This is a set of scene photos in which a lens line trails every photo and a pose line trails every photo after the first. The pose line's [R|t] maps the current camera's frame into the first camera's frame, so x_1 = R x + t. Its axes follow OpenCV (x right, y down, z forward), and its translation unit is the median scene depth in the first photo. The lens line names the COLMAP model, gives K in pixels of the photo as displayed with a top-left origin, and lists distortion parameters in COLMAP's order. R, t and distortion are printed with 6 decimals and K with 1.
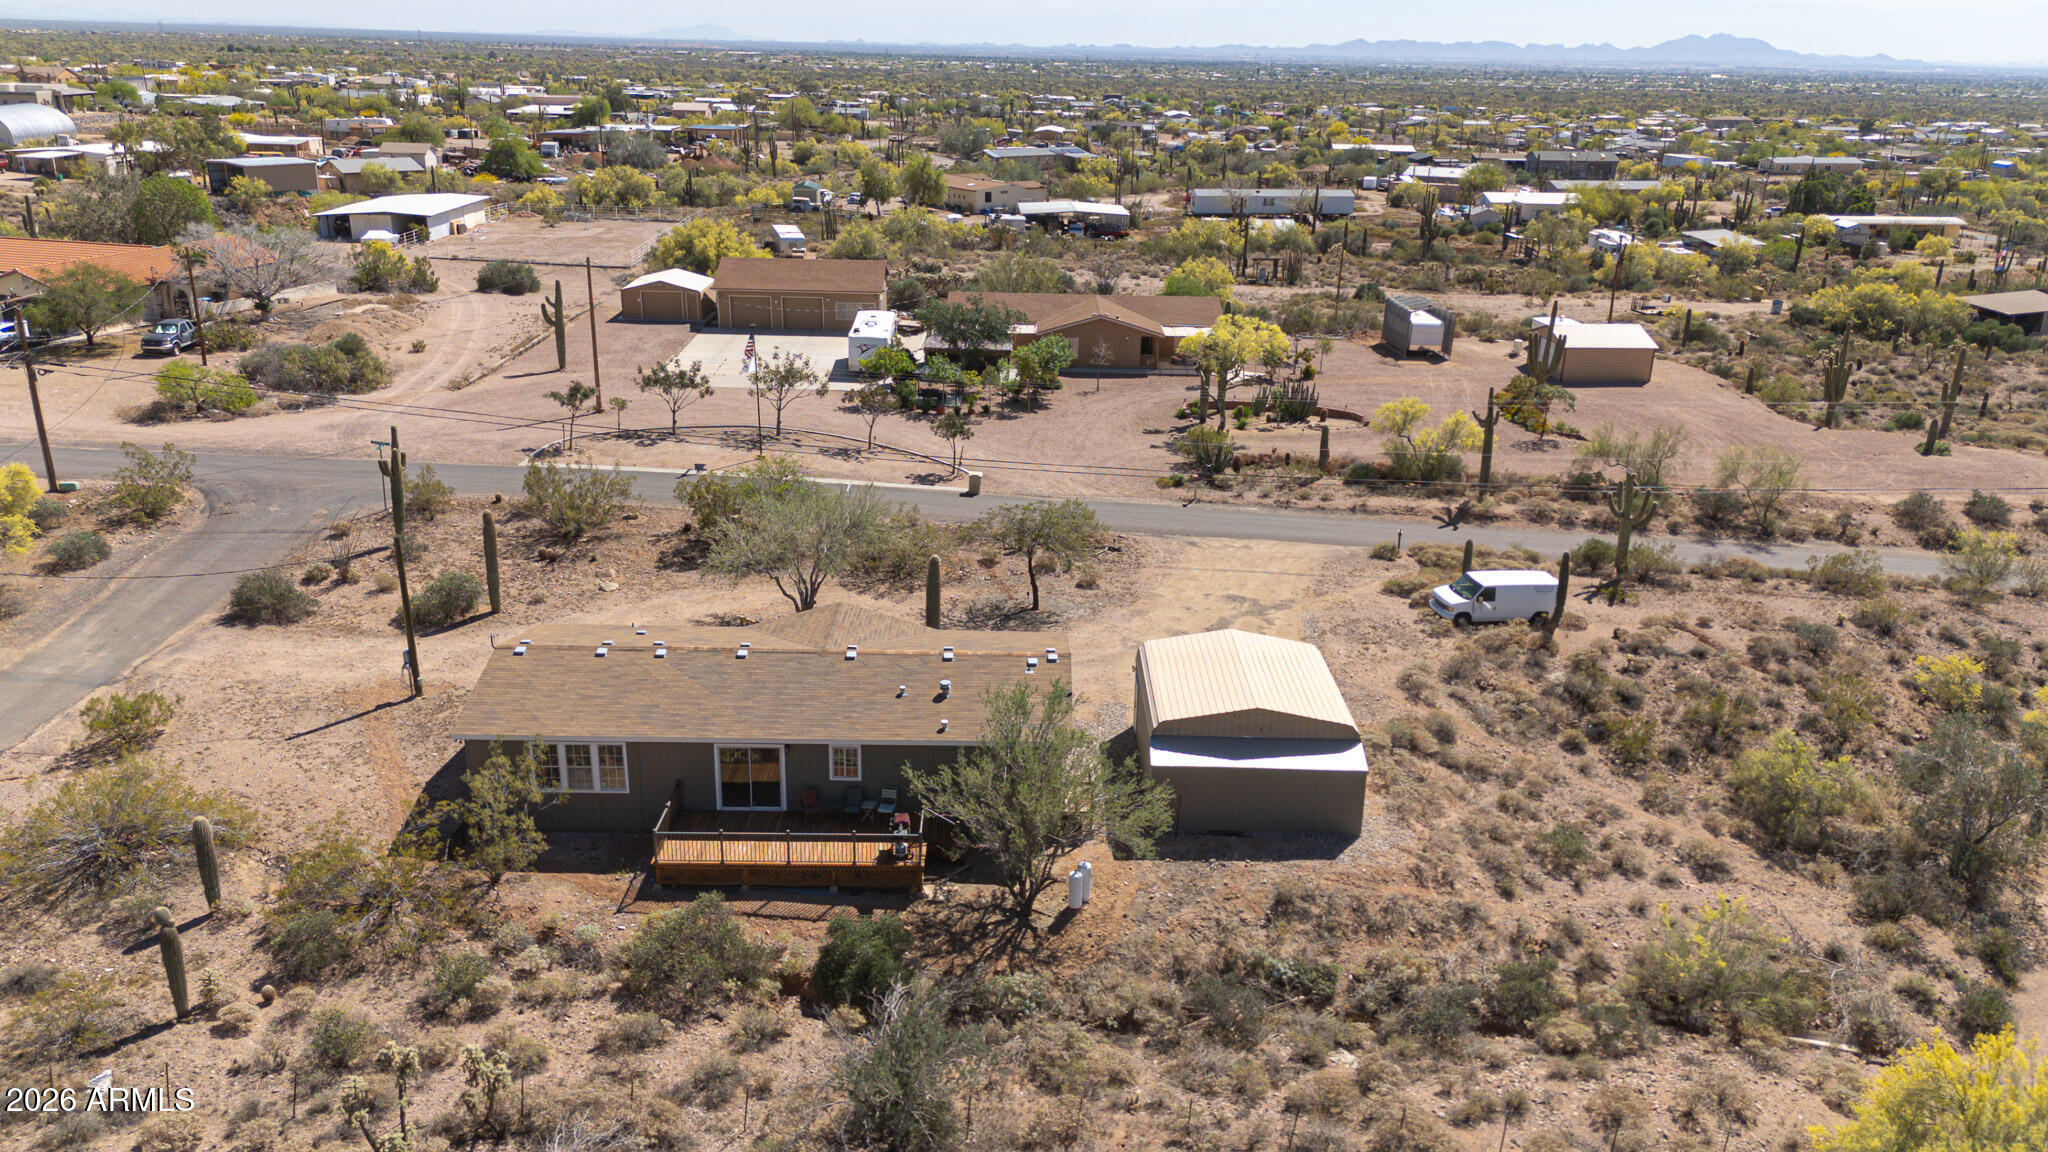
lens RADIAL K [[1504.5, 0, 1036.2], [0, 1504.5, 579.2], [0, 0, 1]] dist [0.077364, -0.073805]
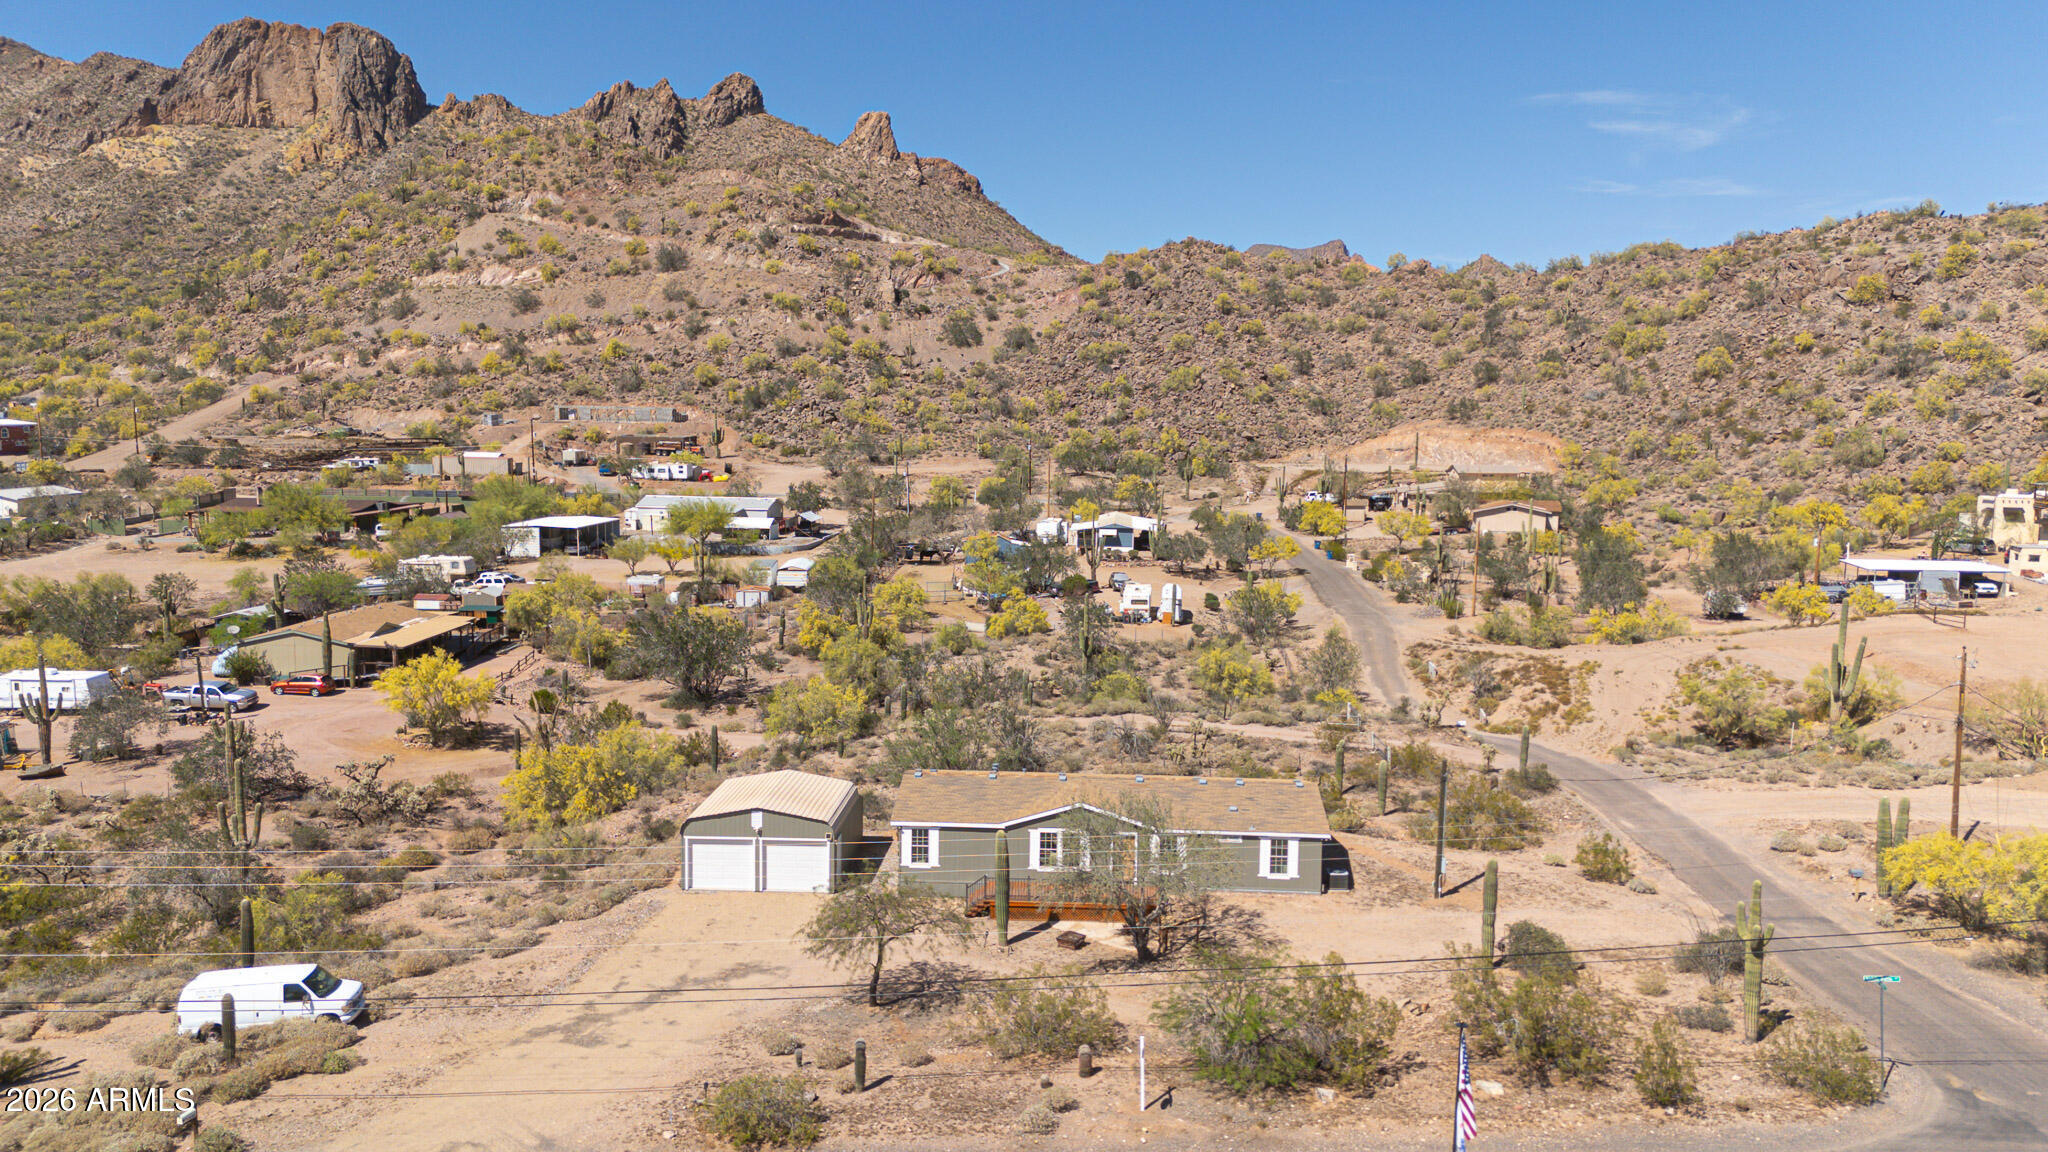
lens RADIAL K [[1508.9, 0, 1033.1], [0, 1508.9, 577.1], [0, 0, 1]] dist [0.082540, -0.082524]
pose [[-0.998208, -0.036934, 0.047073, -0.112400], [-0.012885, 0.900968, 0.433694, -0.530022], [-0.058429, 0.432310, -0.899830, 1.592822]]
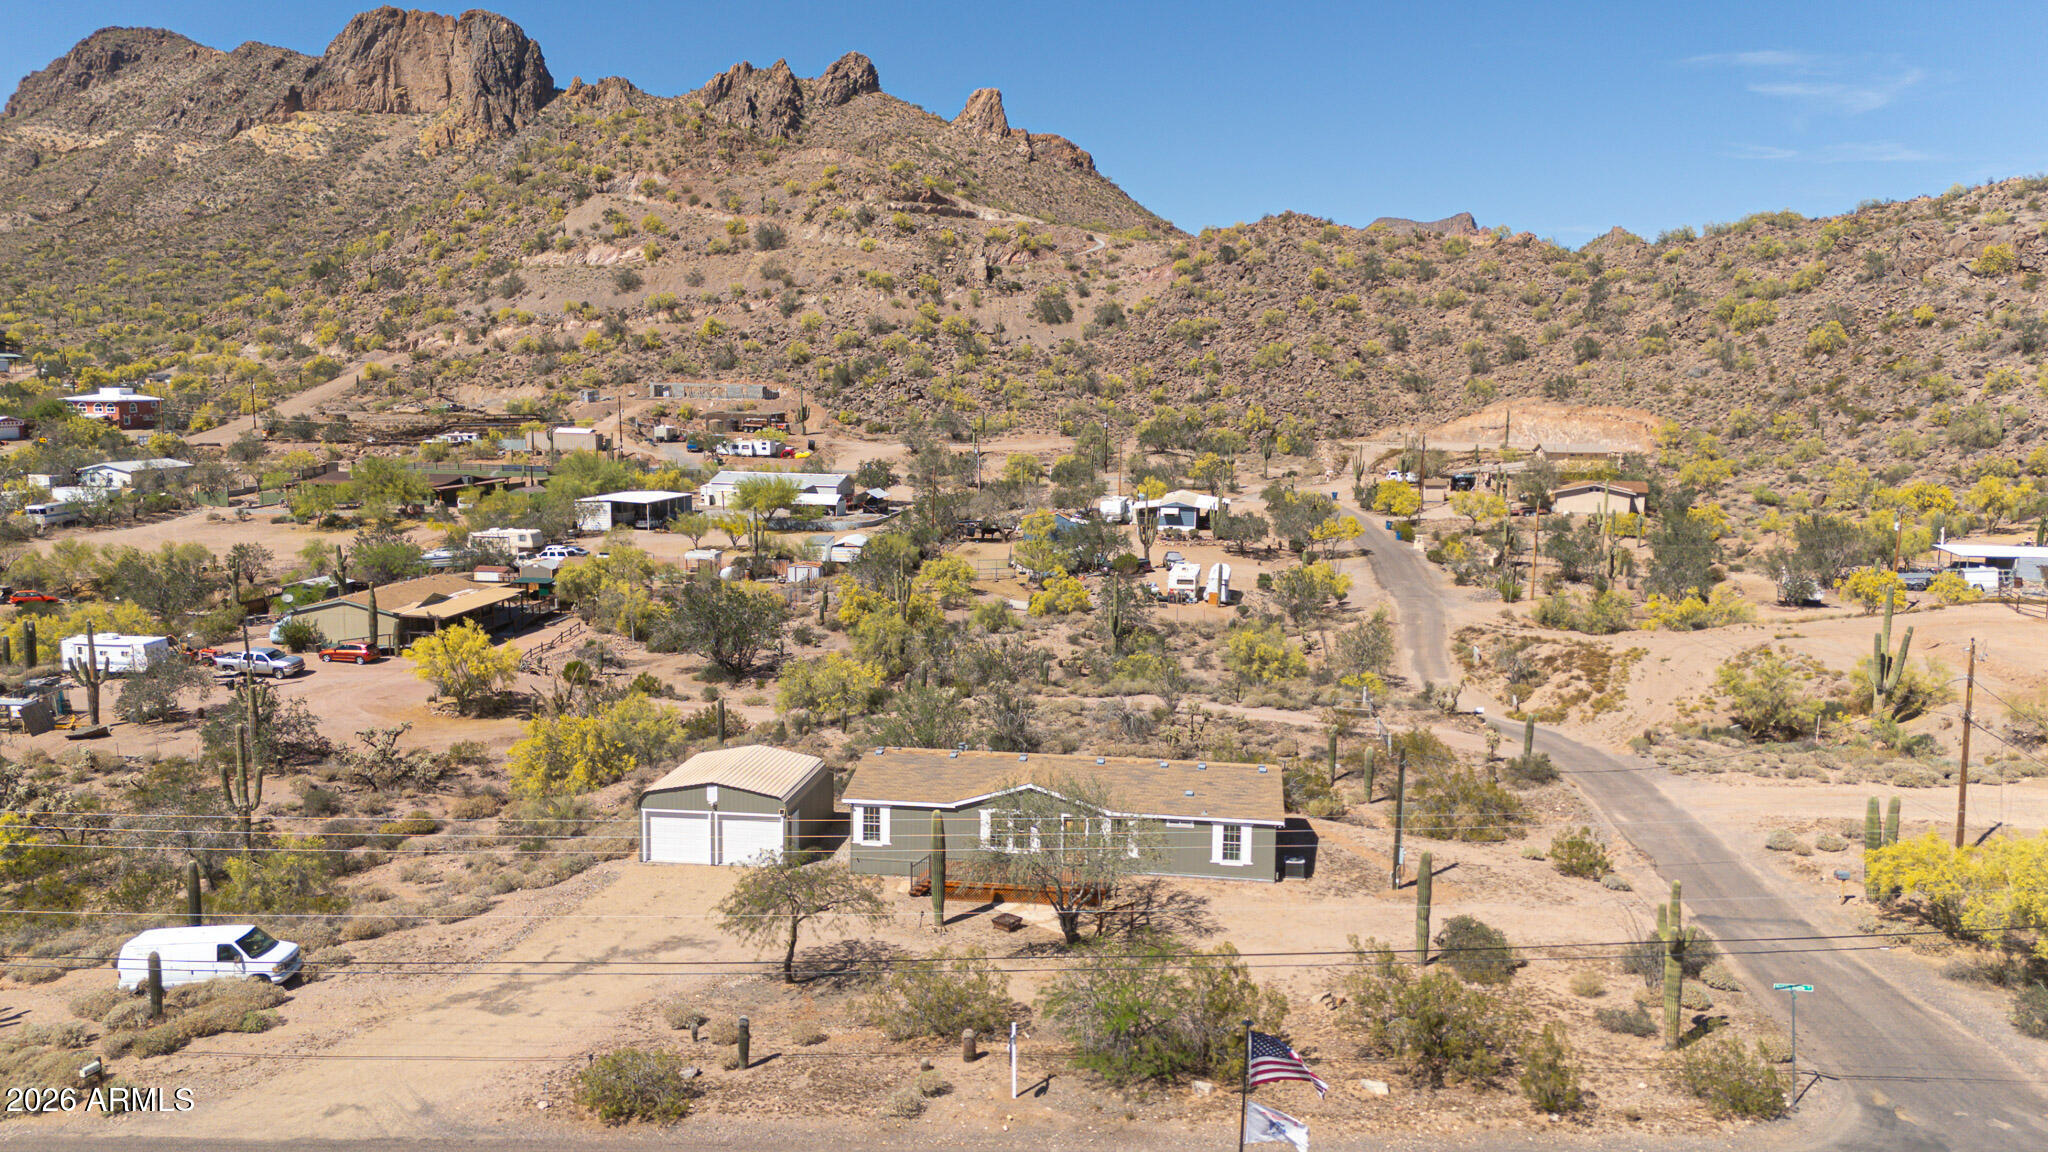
lens RADIAL K [[1508.9, 0, 1033.1], [0, 1508.9, 577.1], [0, 0, 1]] dist [0.082540, -0.082524]
pose [[-0.991123, -0.048370, 0.123837, -0.214514], [0.012172, 0.894543, 0.446816, -0.525127], [-0.132390, 0.444357, -0.886013, 1.572100]]
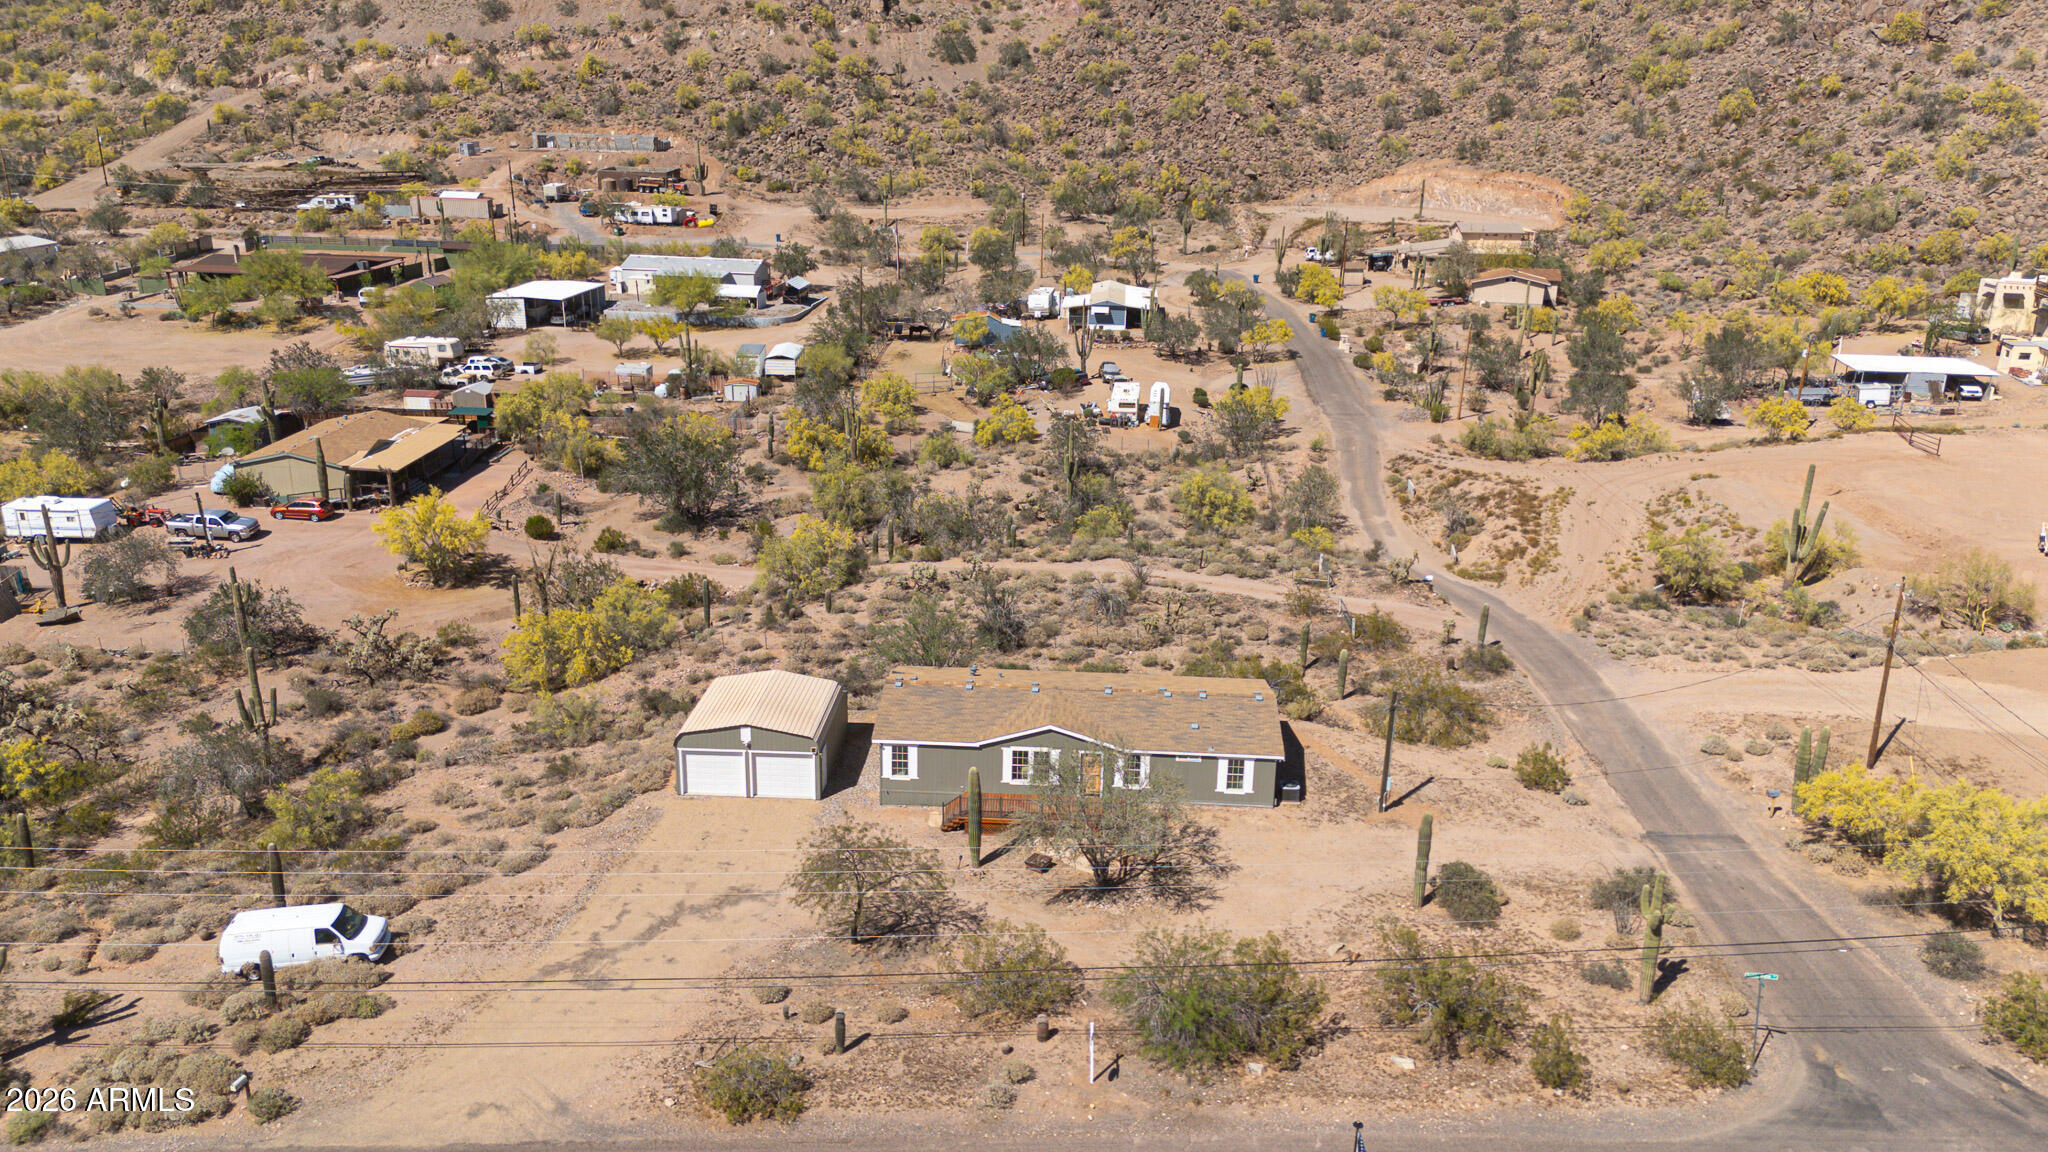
lens RADIAL K [[1508.9, 0, 1033.1], [0, 1508.9, 577.1], [0, 0, 1]] dist [0.082540, -0.082524]
pose [[-0.997926, -0.052378, 0.037428, -0.123608], [-0.018975, 0.794881, 0.606468, -0.679344], [-0.061516, 0.604500, -0.794226, 1.537393]]
